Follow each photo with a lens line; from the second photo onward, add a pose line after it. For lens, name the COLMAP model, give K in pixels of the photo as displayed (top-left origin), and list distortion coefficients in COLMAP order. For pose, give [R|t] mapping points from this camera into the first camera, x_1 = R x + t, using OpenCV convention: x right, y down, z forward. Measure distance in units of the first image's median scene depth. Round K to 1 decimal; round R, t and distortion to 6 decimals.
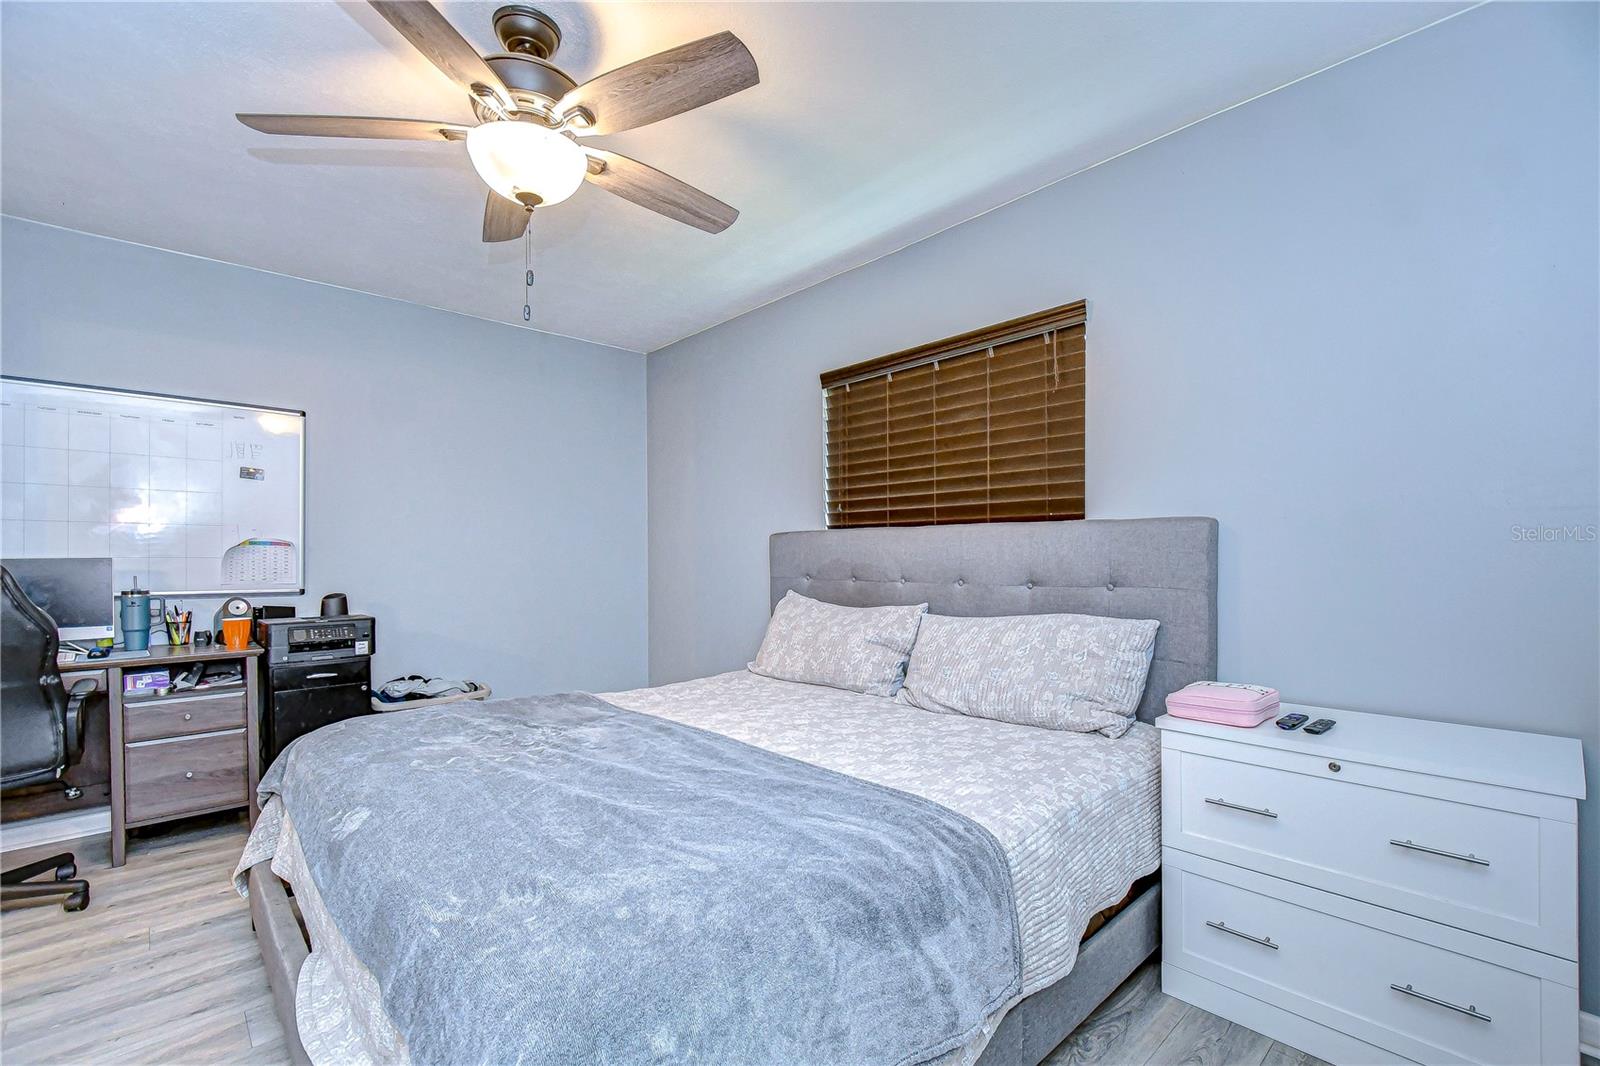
lens RADIAL K [[720.5, 0, 788.0], [0, 720.5, 550.6], [0, 0, 1]] dist [0.004253, -0.004799]
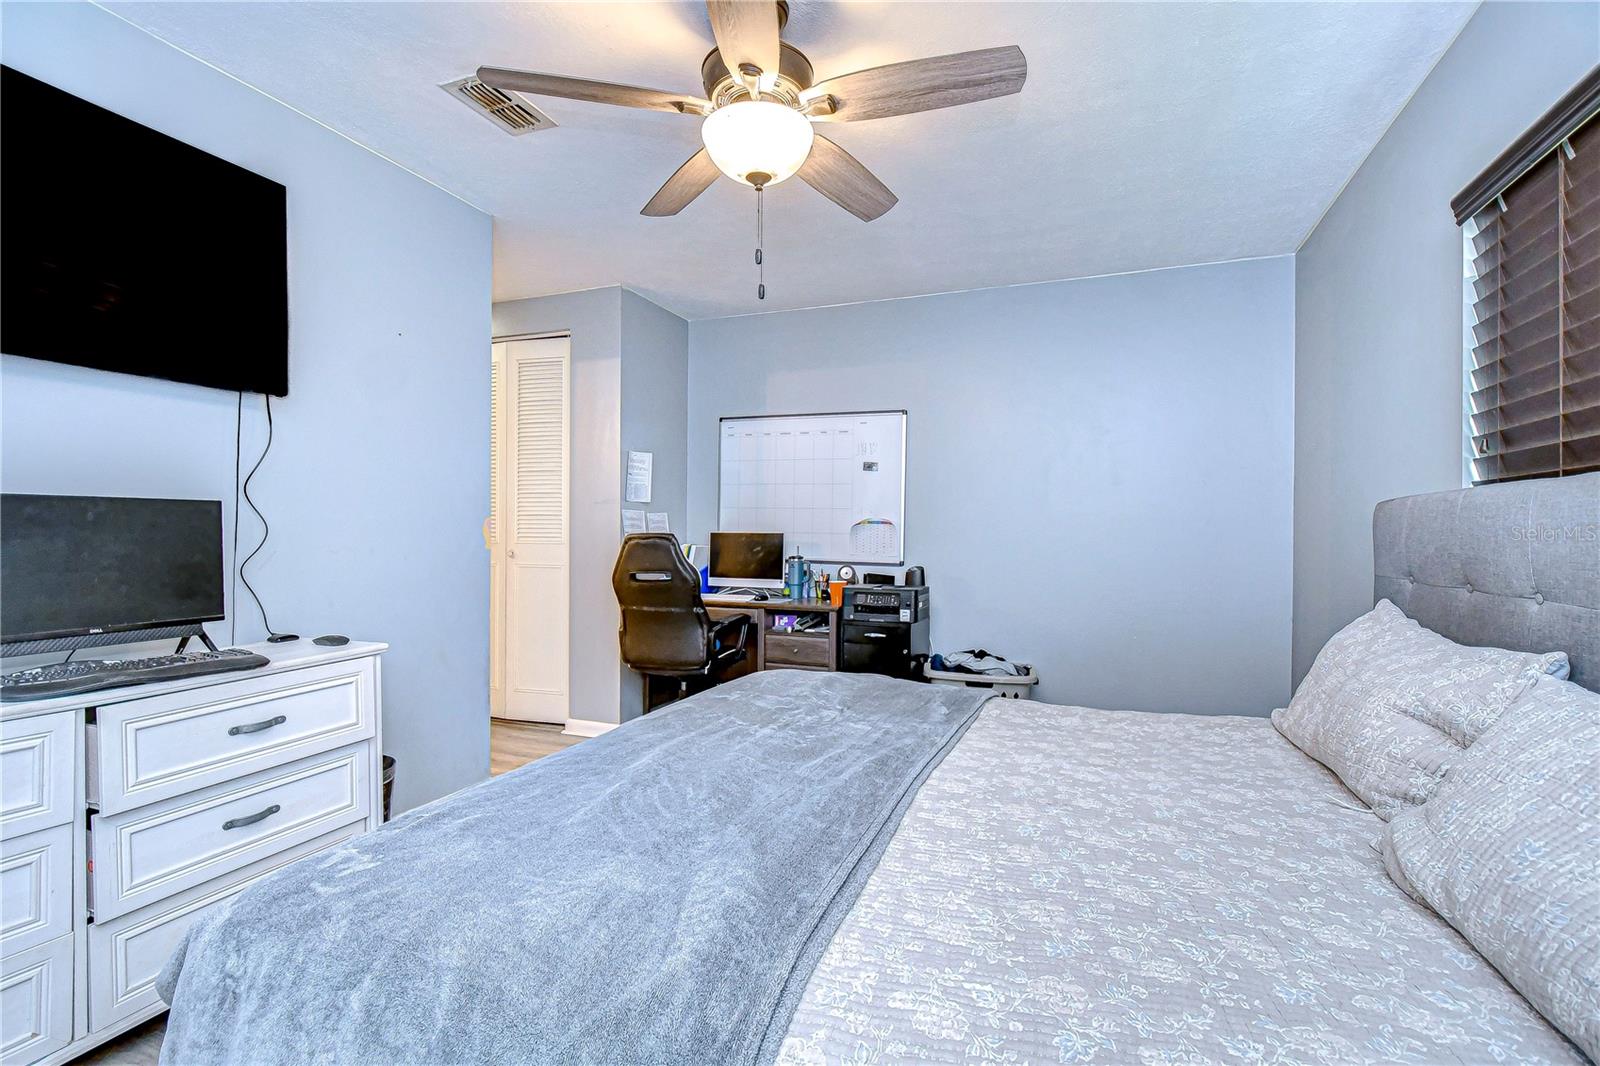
lens RADIAL K [[720.5, 0, 794.1], [0, 720.5, 523.5], [0, 0, 1]] dist [0.004253, -0.004799]
pose [[0.429600, -0.005217, -0.903004, 0.369583], [-0.005660, 0.999948, -0.008470, 0.003373], [0.903001, 0.008750, 0.429548, 0.395505]]
